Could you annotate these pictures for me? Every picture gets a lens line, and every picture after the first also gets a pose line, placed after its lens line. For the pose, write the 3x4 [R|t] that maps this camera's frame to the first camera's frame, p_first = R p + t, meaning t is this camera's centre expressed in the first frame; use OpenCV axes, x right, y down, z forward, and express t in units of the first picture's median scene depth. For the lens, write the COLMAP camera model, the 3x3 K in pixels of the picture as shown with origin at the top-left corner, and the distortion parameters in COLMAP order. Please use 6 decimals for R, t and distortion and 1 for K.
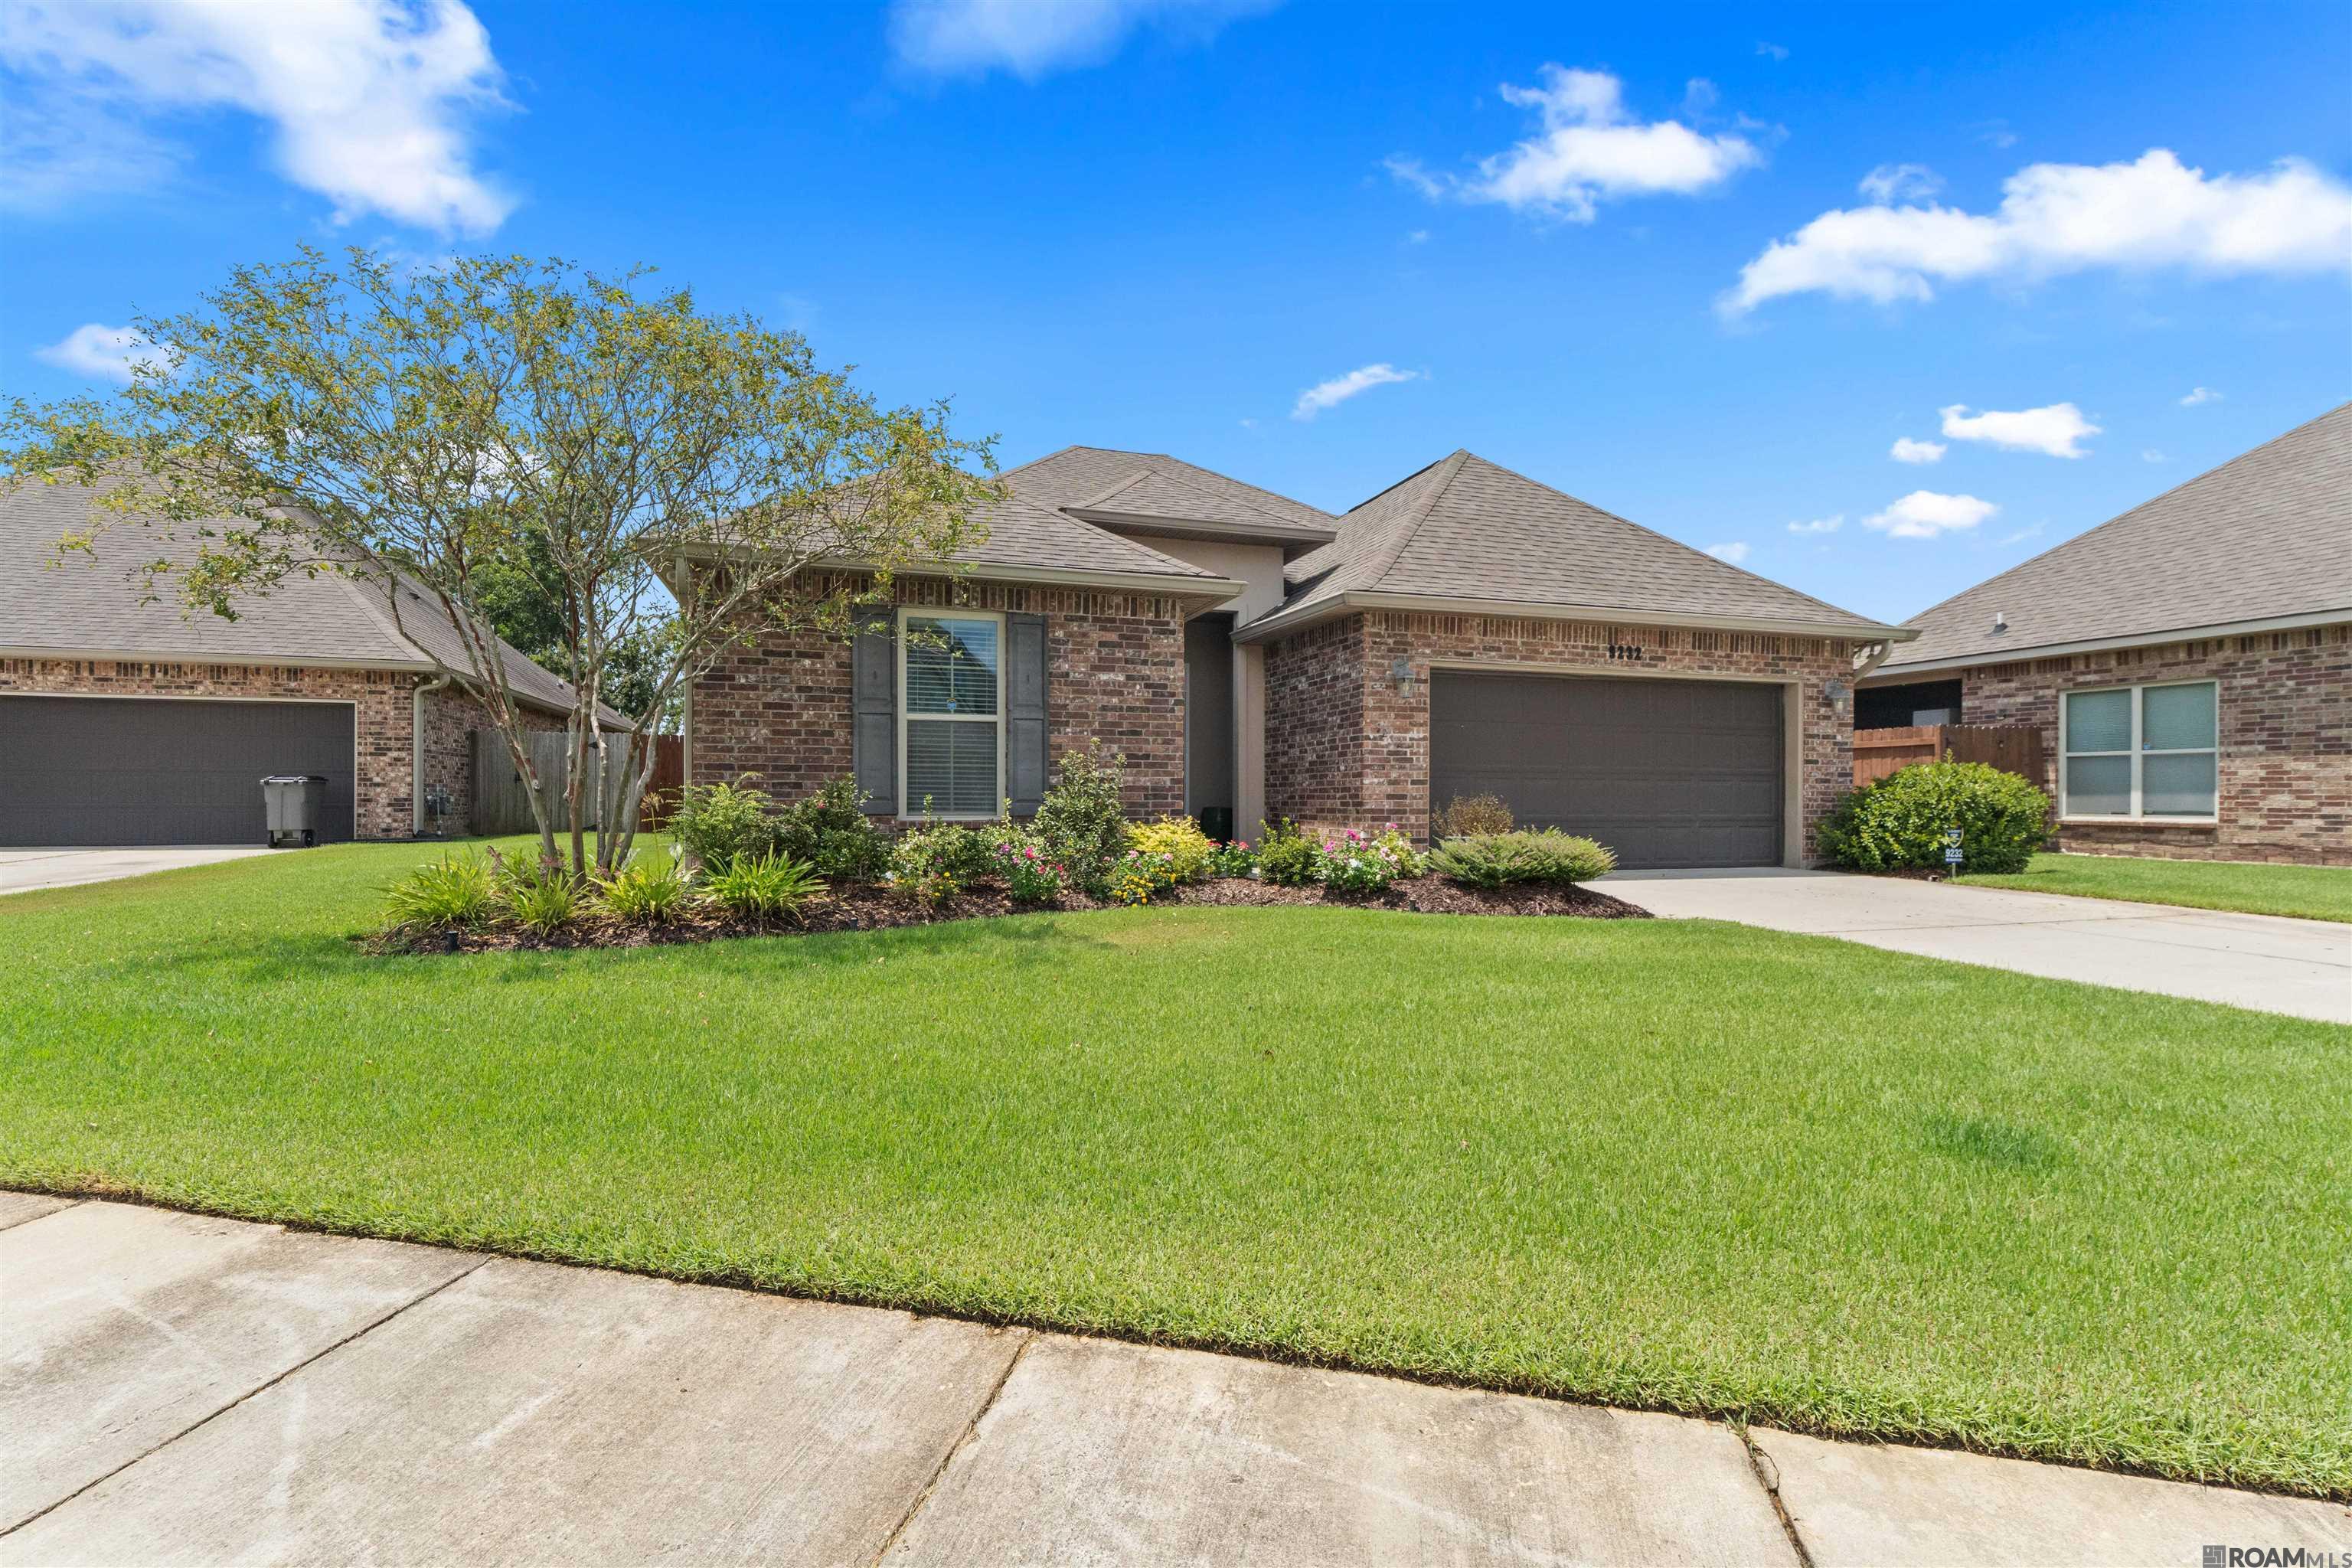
lens RADIAL K [[1029.6, 0, 1159.5], [0, 1029.6, 782.9], [0, 0, 1]] dist [-0.005392, 0.001089]
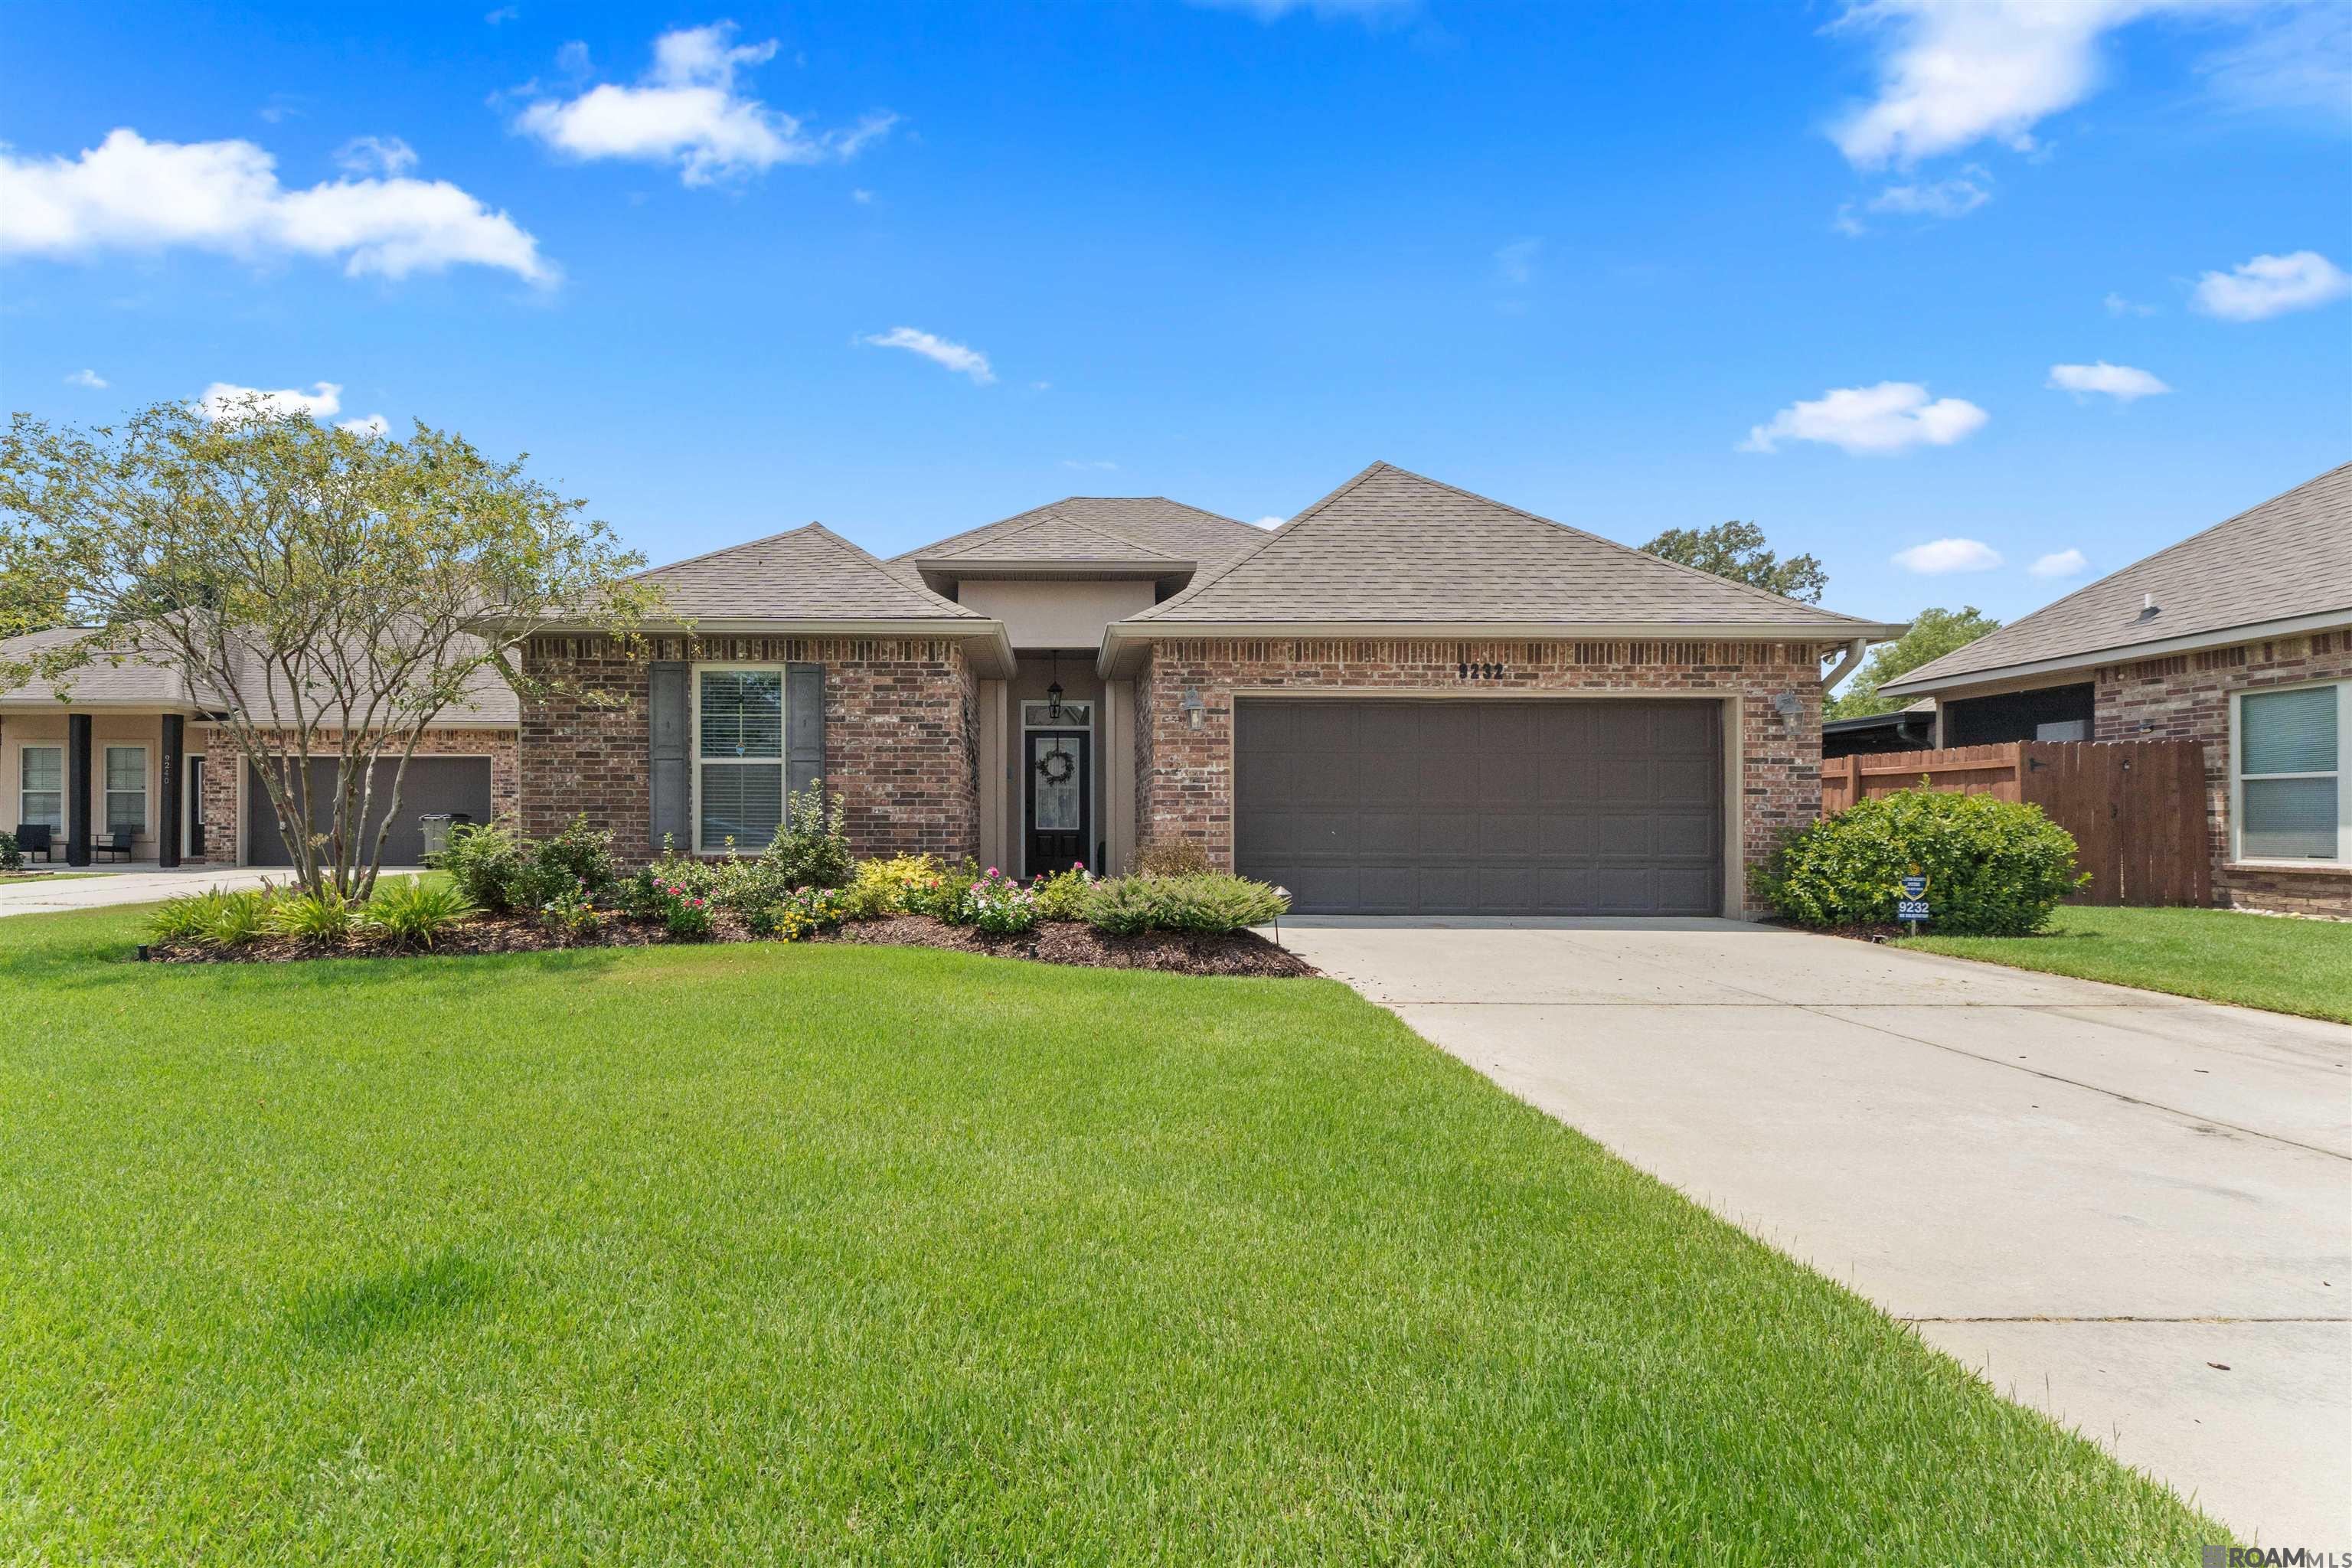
lens RADIAL K [[949.9, 0, 1110.7], [0, 949.9, 818.8], [0, 0, 1]] dist [-0.001136, 0.000451]
pose [[0.955102, -0.001753, -0.296271, 0.417821], [0.003545, 0.999979, 0.005511, -0.005402], [0.296255, -0.006314, 0.955088, 0.131342]]
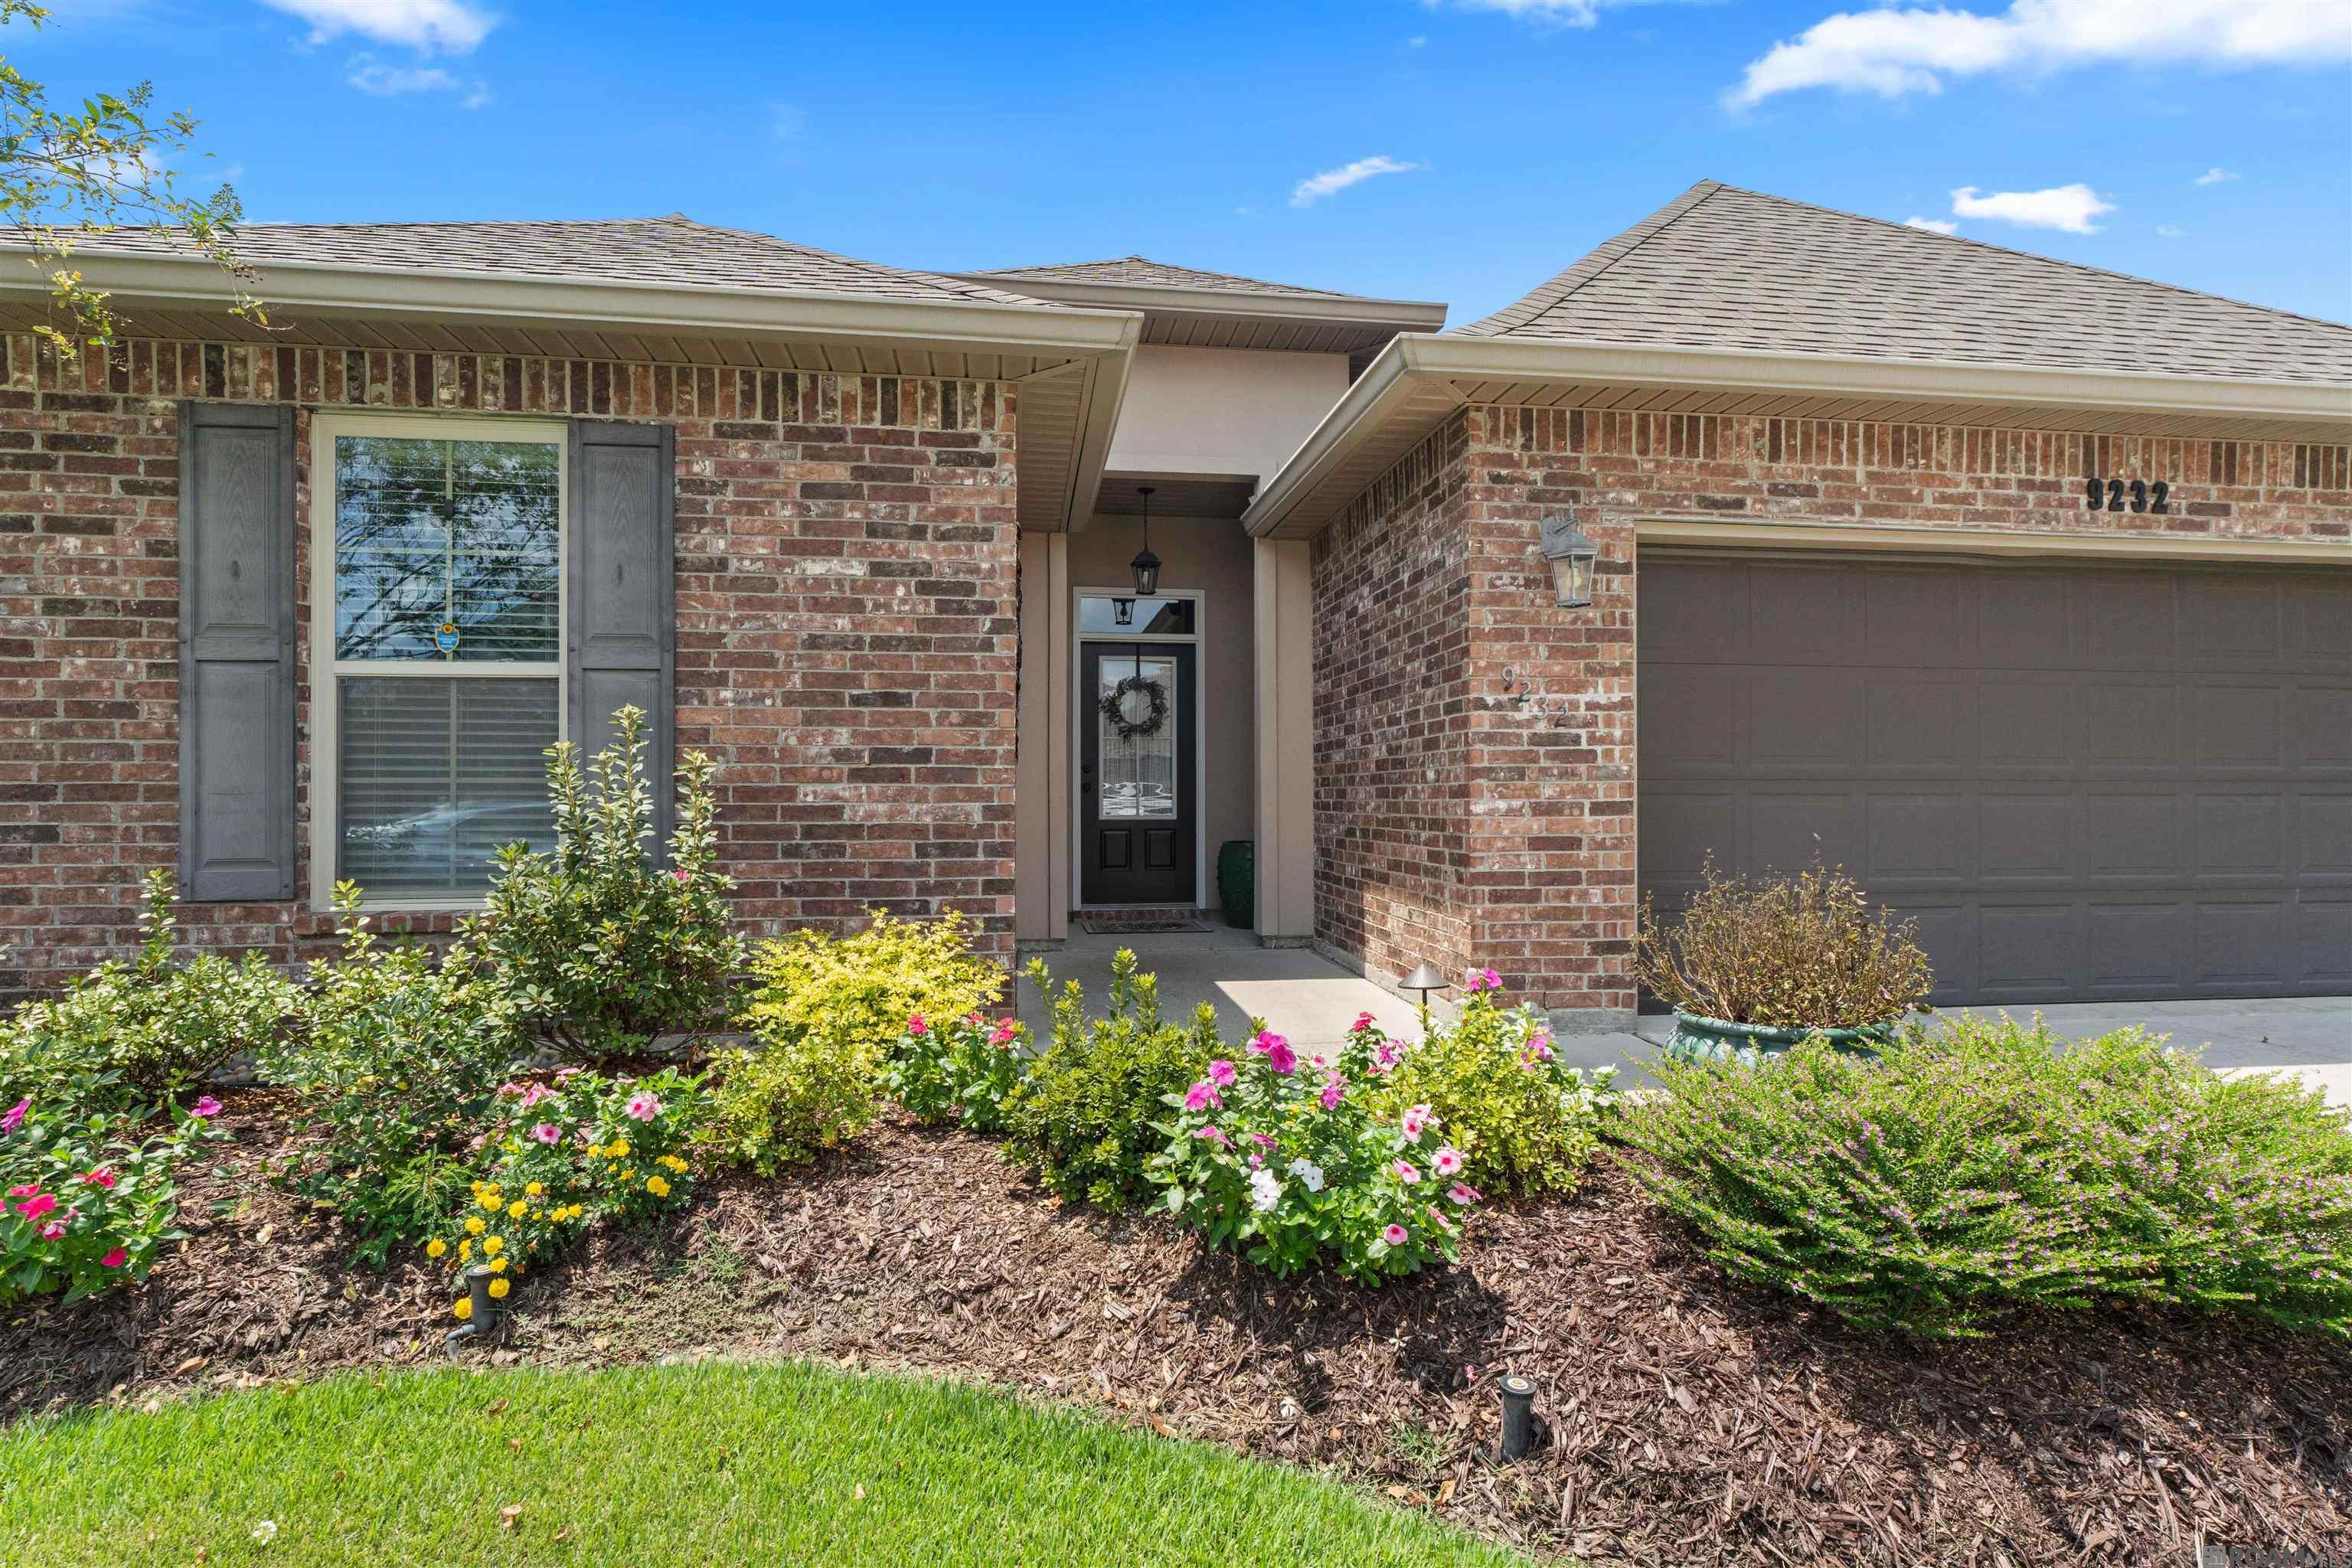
lens RADIAL K [[1029.6, 0, 1196.8], [0, 1029.6, 775.8], [0, 0, 1]] dist [-0.005392, 0.001089]
pose [[0.985384, -0.007306, -0.170194, 0.156739], [0.006973, 0.999972, -0.002550, -0.013994], [0.170208, 0.001325, 0.985407, 0.555735]]
